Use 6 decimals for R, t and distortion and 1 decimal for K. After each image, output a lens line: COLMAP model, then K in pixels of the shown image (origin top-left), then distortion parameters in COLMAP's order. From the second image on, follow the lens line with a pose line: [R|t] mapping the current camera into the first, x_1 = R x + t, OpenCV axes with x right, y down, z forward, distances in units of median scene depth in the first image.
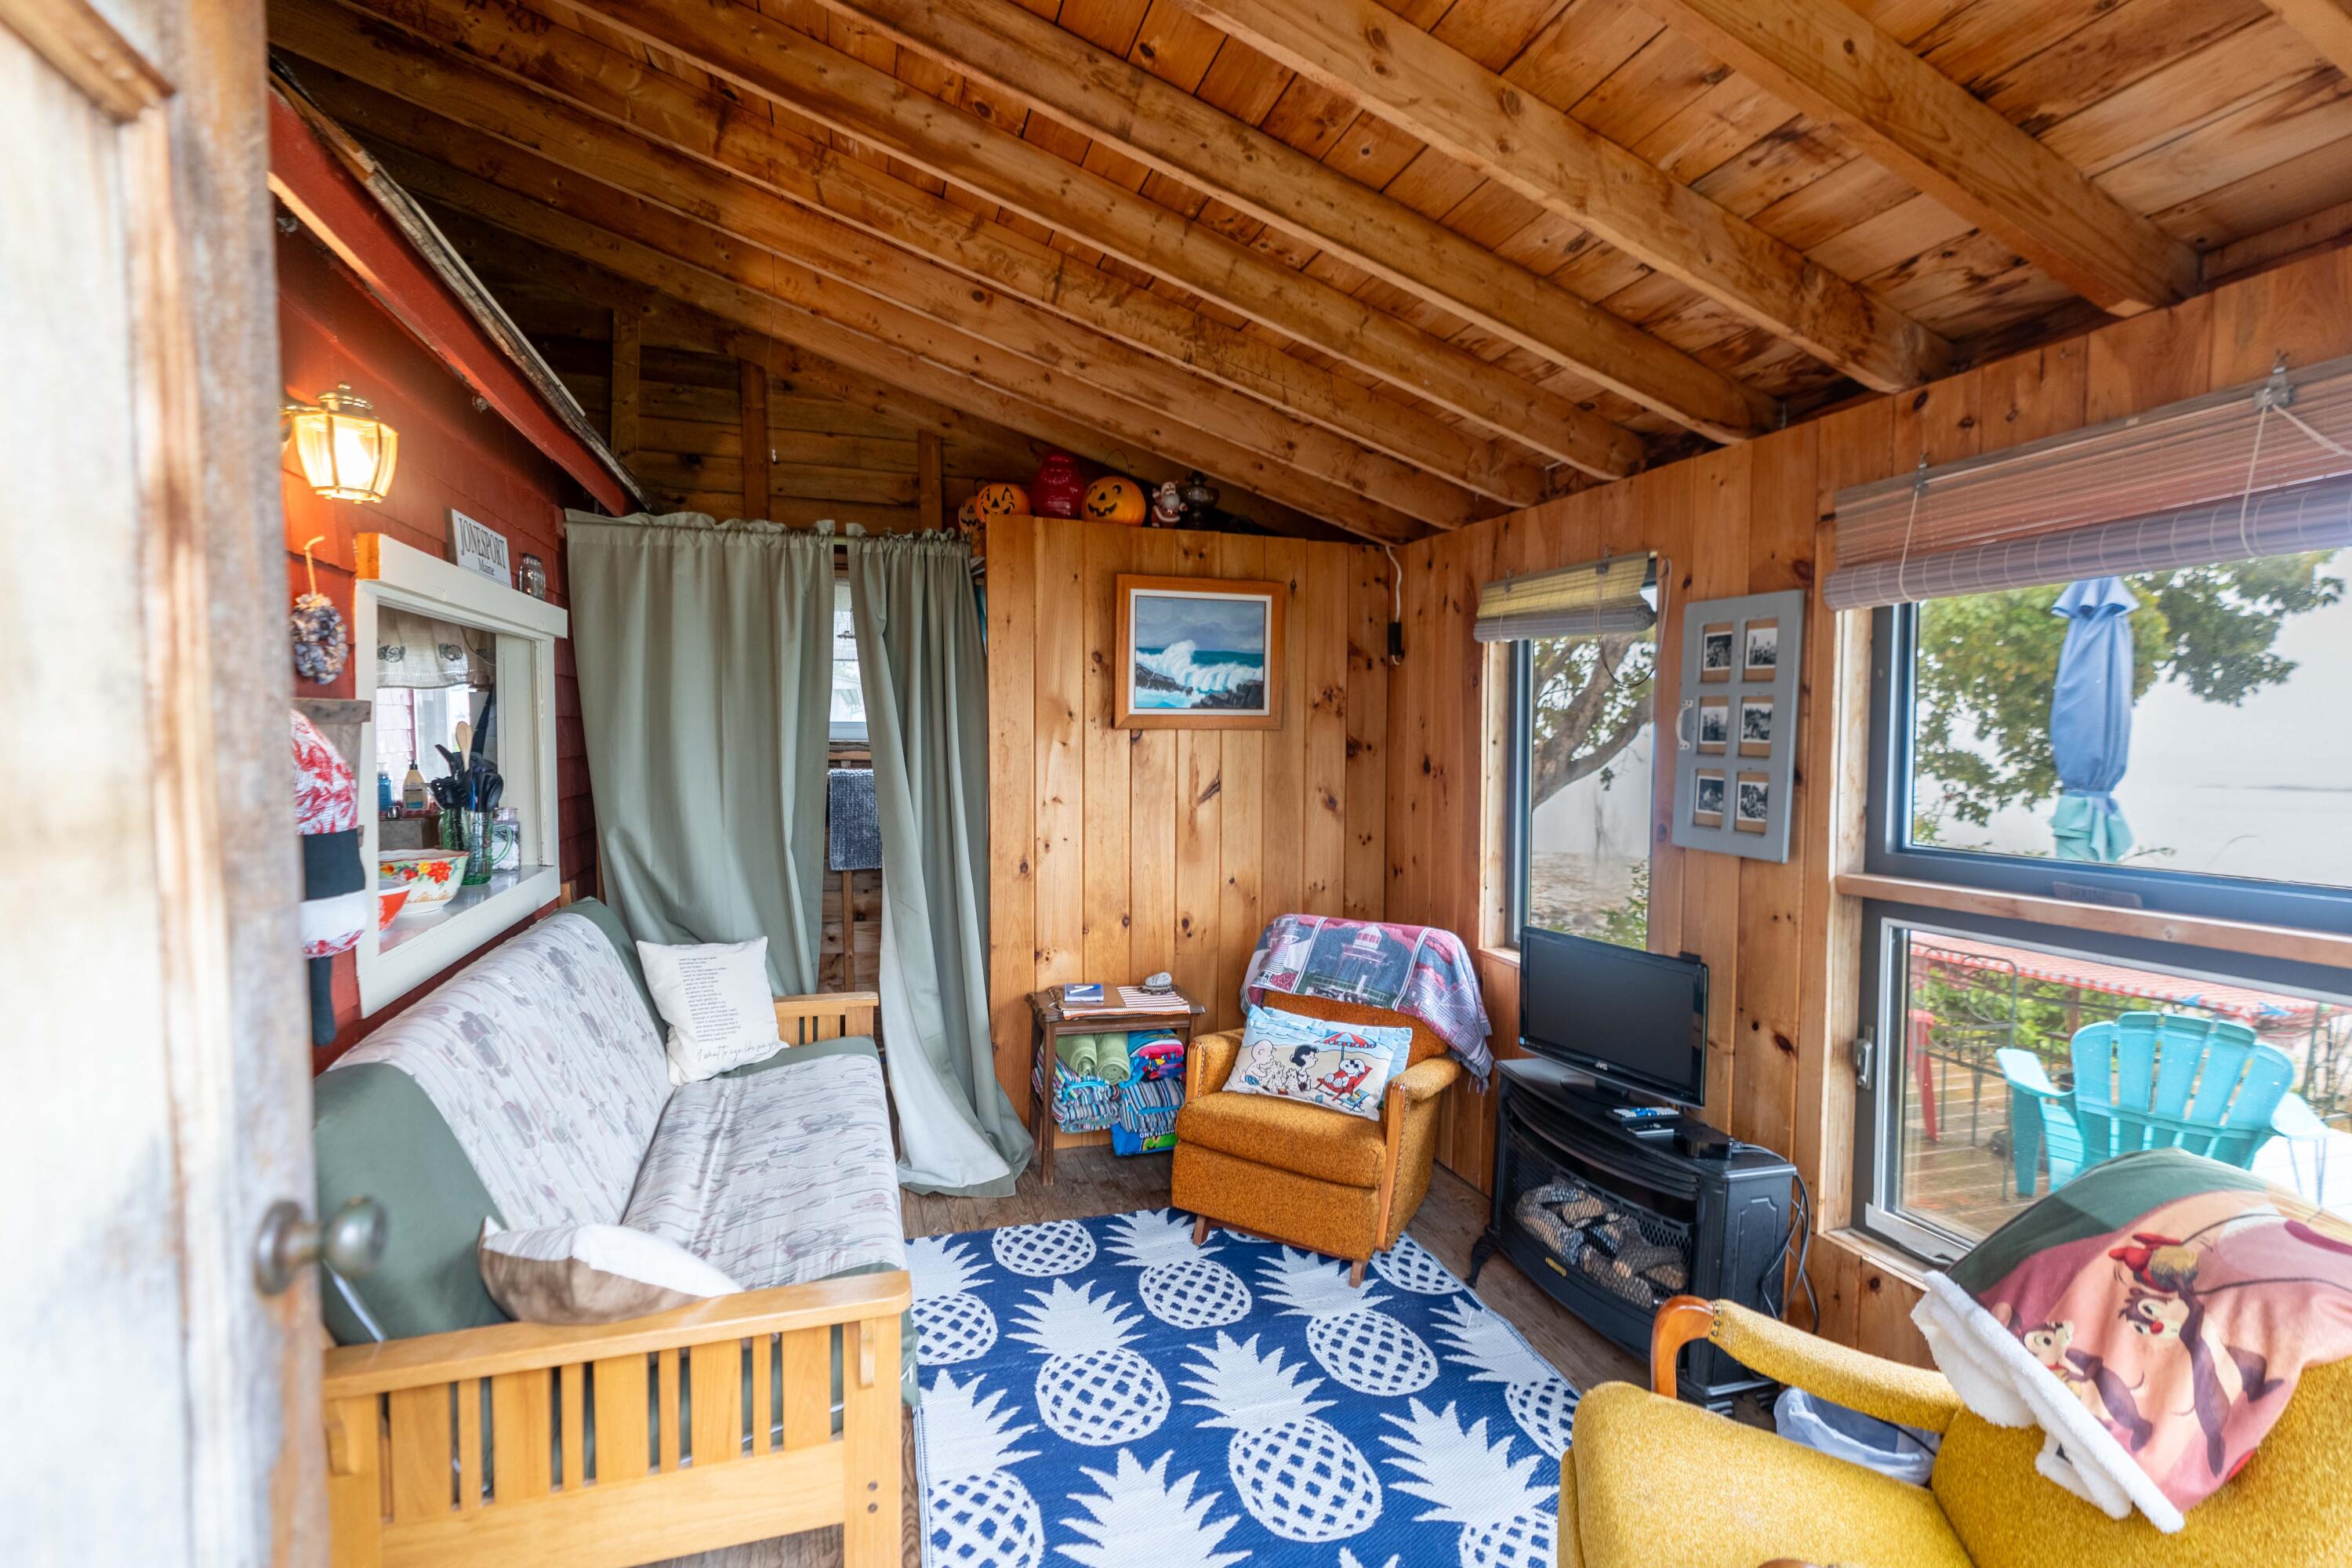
lens RADIAL K [[1072.4, 0, 1179.1], [0, 1072.4, 778.7], [0, 0, 1]] dist [-0.004211, 0.002571]
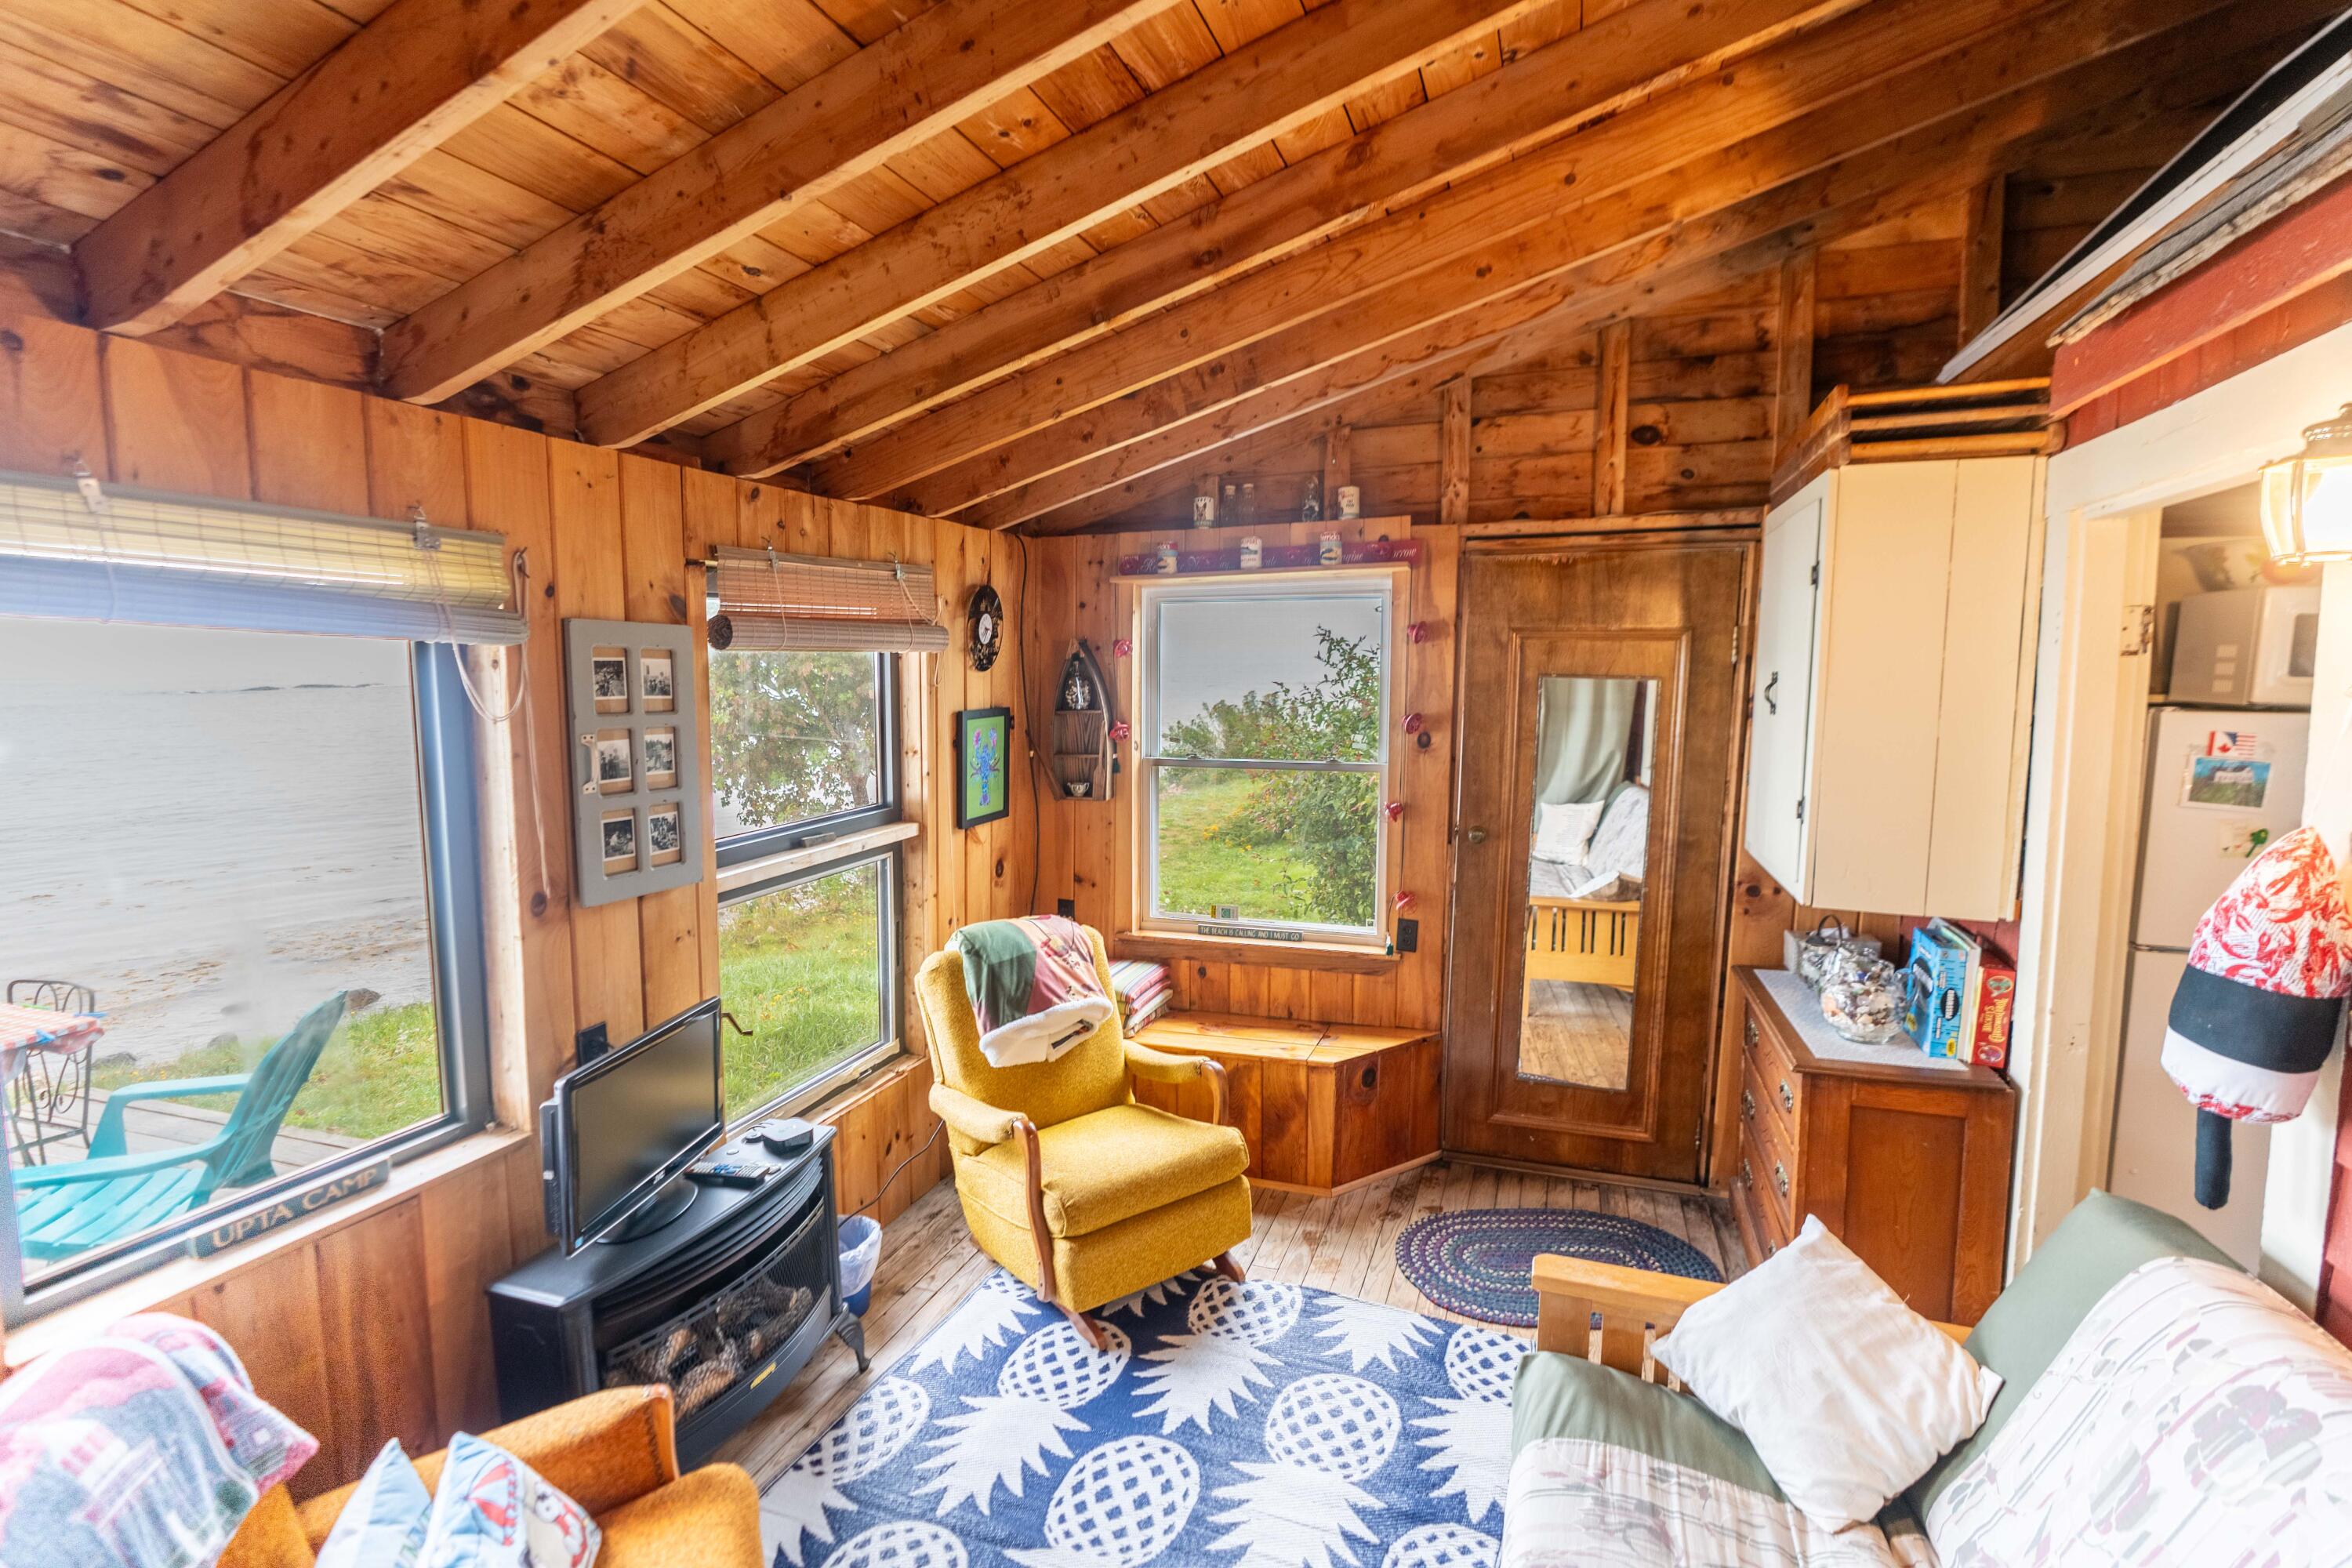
lens RADIAL K [[1072.4, 0, 1179.1], [0, 1072.4, 778.7], [0, 0, 1]] dist [-0.004211, 0.002571]
pose [[-0.785395, -0.071146, 0.614893, -0.393423], [0.025561, 0.988798, 0.147058, -0.143145], [-0.618467, 0.131216, -0.774778, 1.295762]]
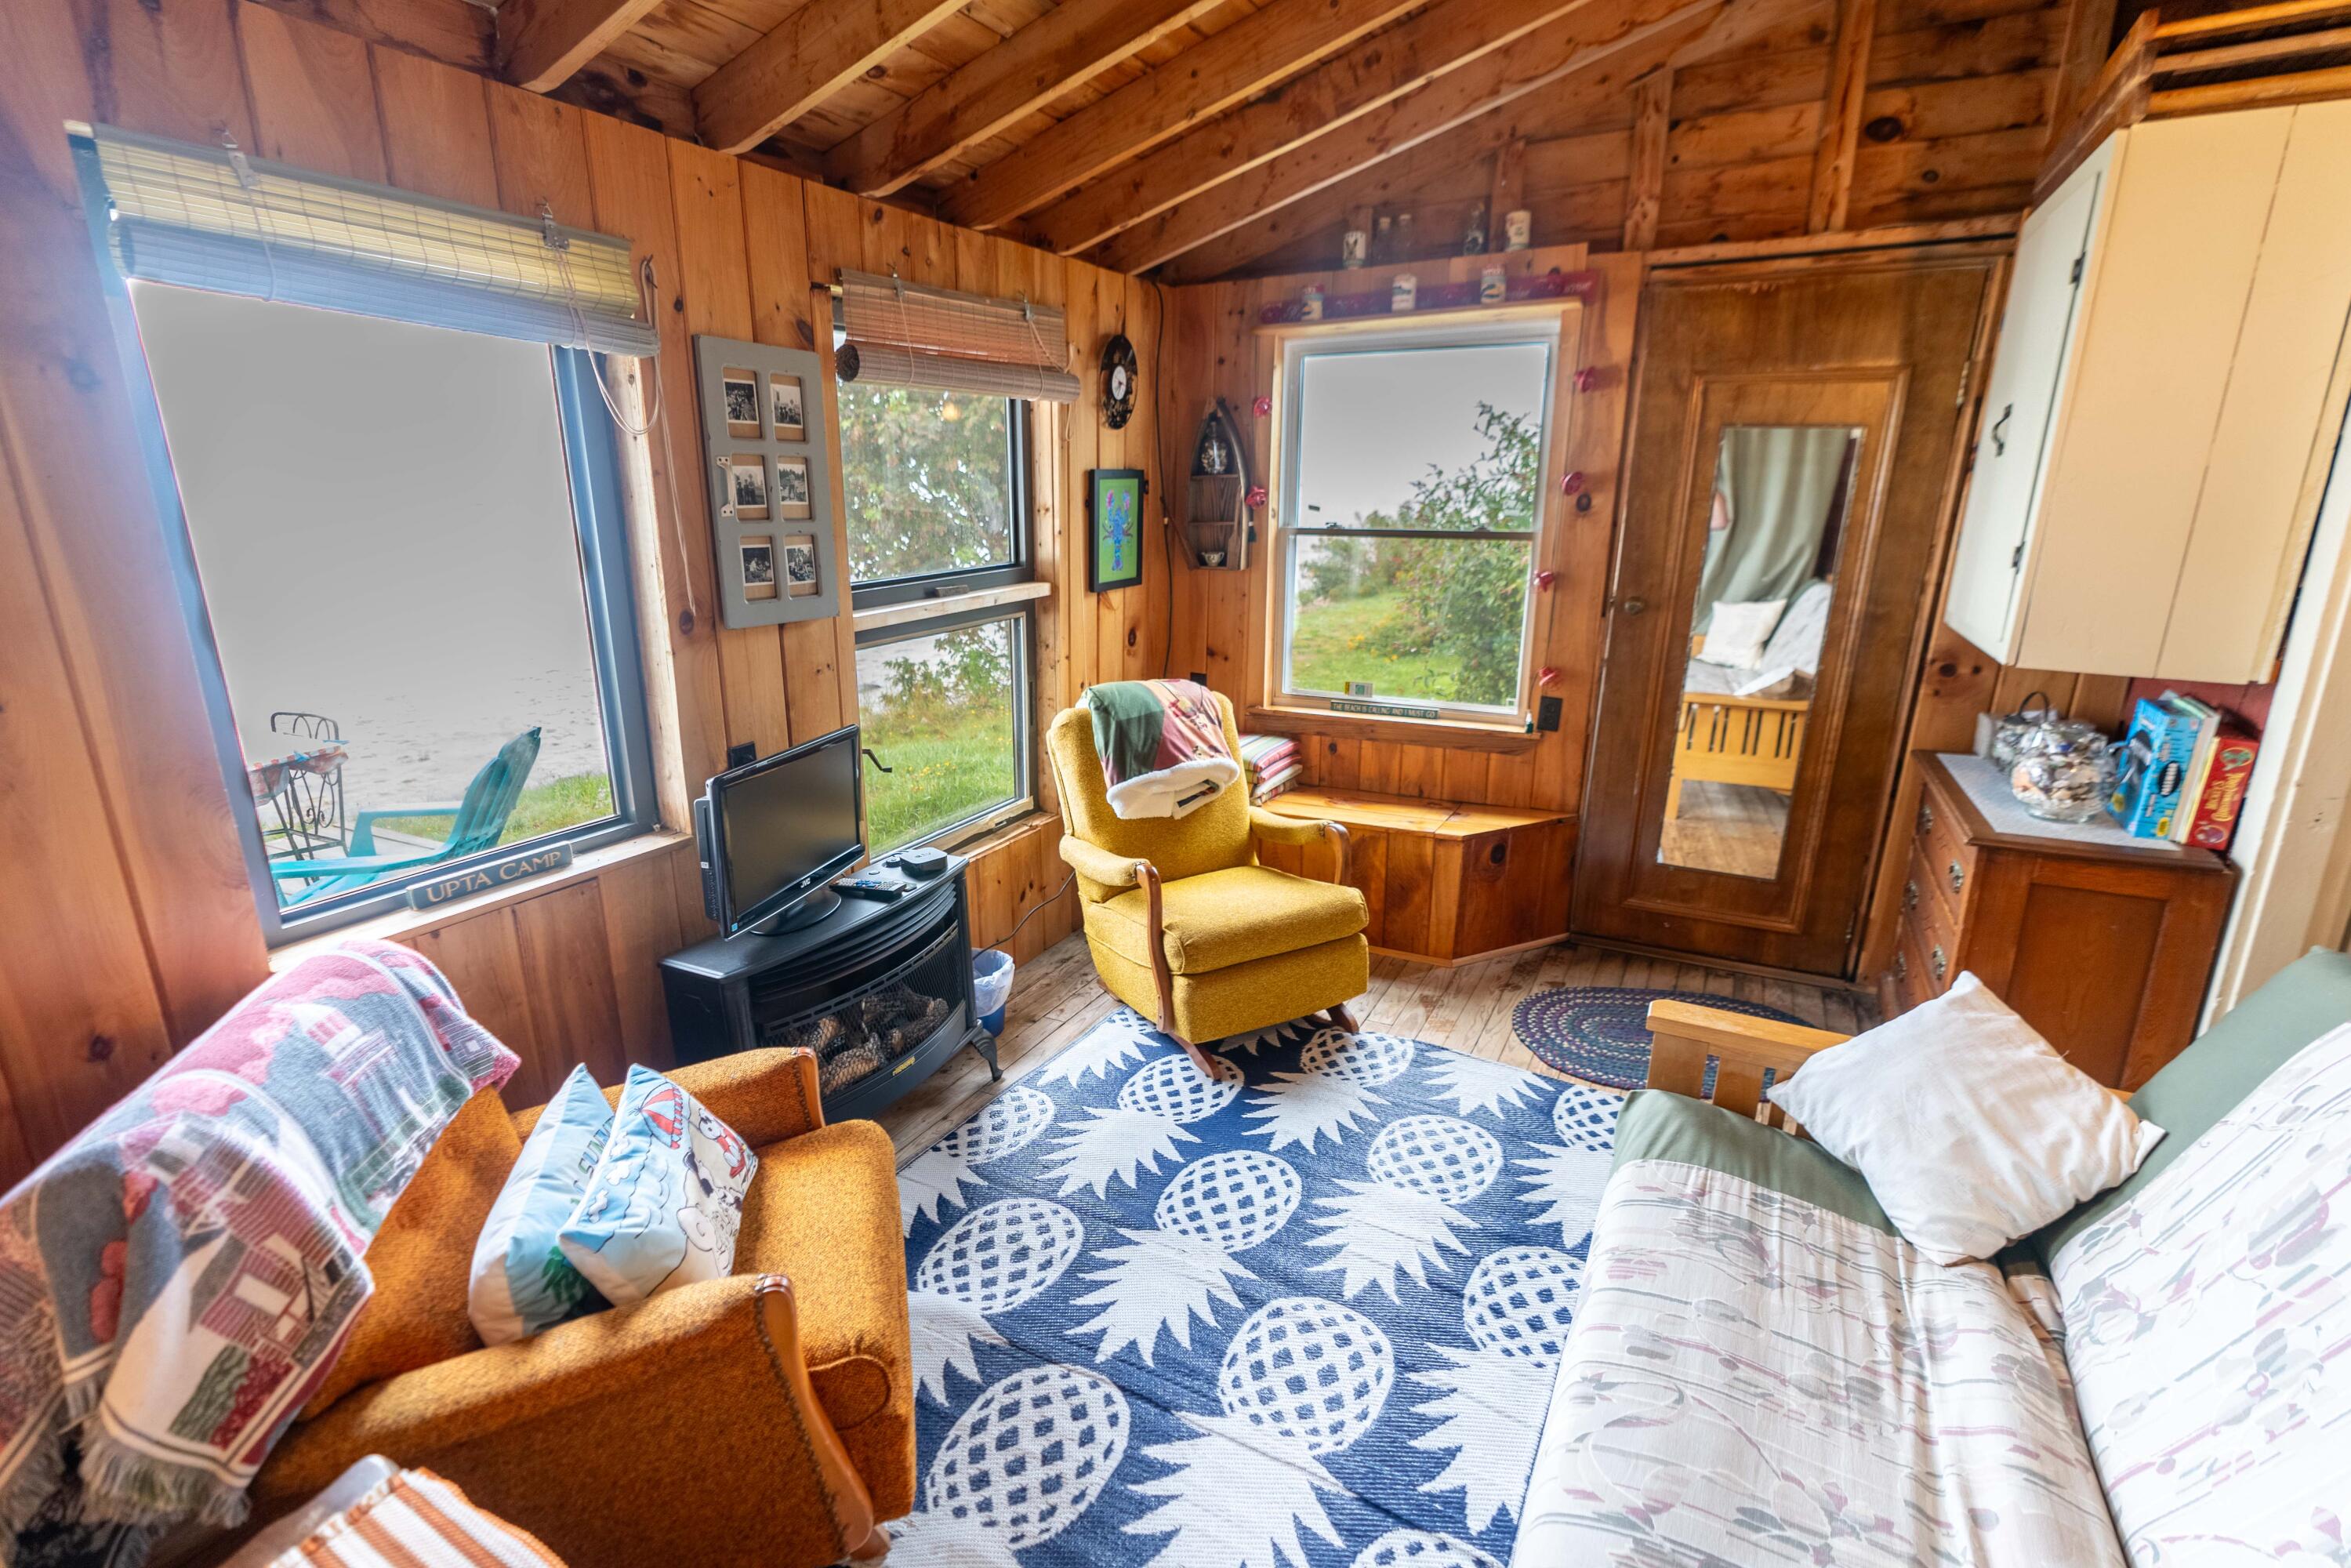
lens RADIAL K [[1072.0, 0, 1178.6], [0, 1072.0, 778.7], [0, 0, 1]] dist [-0.004211, 0.002571]
pose [[-0.691784, -0.199951, 0.693870, -0.404601], [0.028181, 0.952691, 0.302631, -0.072809], [-0.721555, 0.228909, -0.653421, 1.282092]]
